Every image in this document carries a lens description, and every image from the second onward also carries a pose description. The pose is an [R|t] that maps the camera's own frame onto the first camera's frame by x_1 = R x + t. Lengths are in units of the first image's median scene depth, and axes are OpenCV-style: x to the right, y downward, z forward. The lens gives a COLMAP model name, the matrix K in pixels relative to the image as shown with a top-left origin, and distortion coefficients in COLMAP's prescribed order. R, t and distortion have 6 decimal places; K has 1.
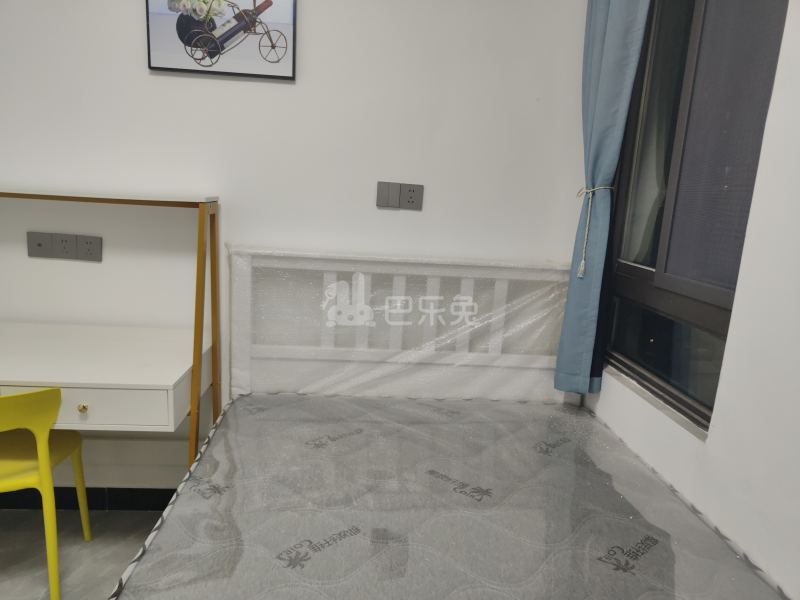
lens RADIAL K [[557.7, 0, 400.9], [0, 557.7, 314.3], [0, 0, 1]] dist [0.003446, -0.001270]
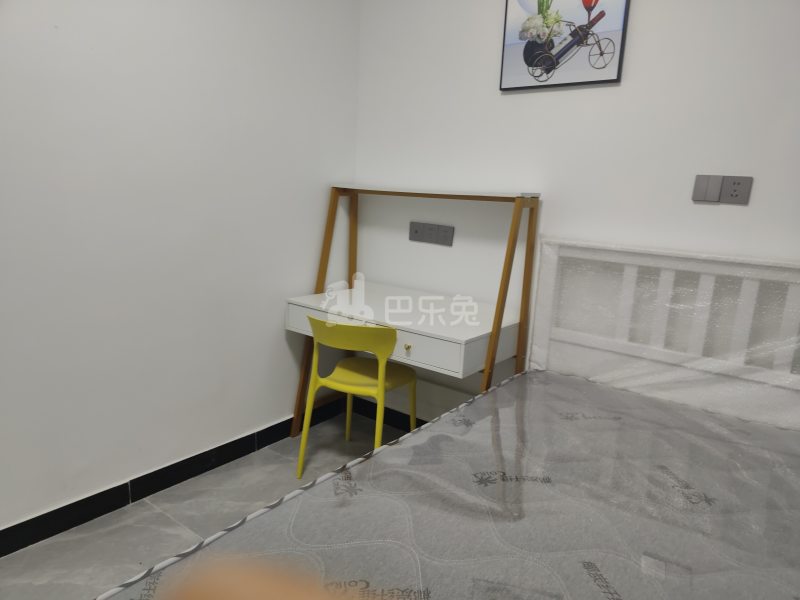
lens RADIAL K [[557.7, 0, 400.9], [0, 557.7, 314.3], [0, 0, 1]] dist [0.003446, -0.001270]
pose [[0.741418, 0.124375, -0.659417, 0.245231], [-0.143876, 0.989284, 0.024824, 0.046891], [0.655438, 0.076470, 0.751367, -0.029328]]
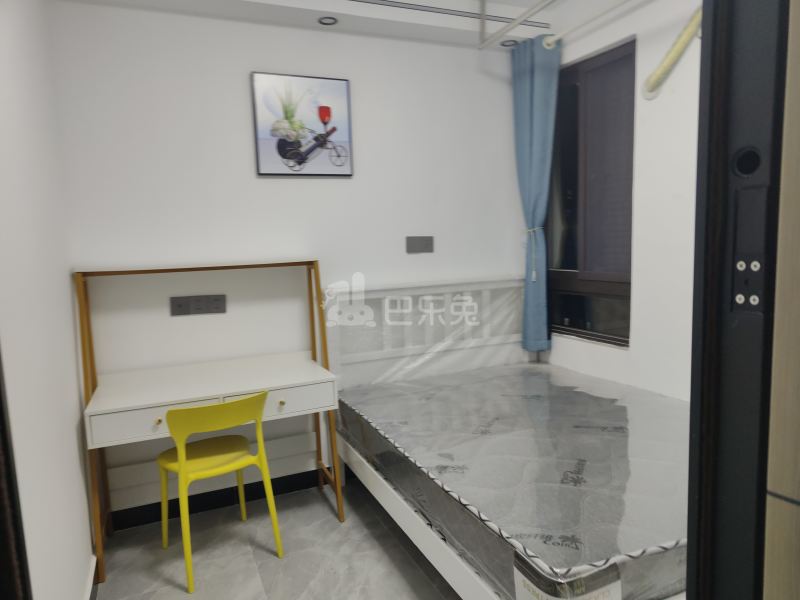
lens RADIAL K [[545.9, 0, 403.5], [0, 545.9, 318.1], [0, 0, 1]] dist [0.002718, 0.000283]
pose [[0.937347, -0.139219, 0.319373, -0.568327], [0.160579, 0.986154, -0.041415, 0.045888], [-0.309185, 0.090105, 0.946724, -0.407427]]
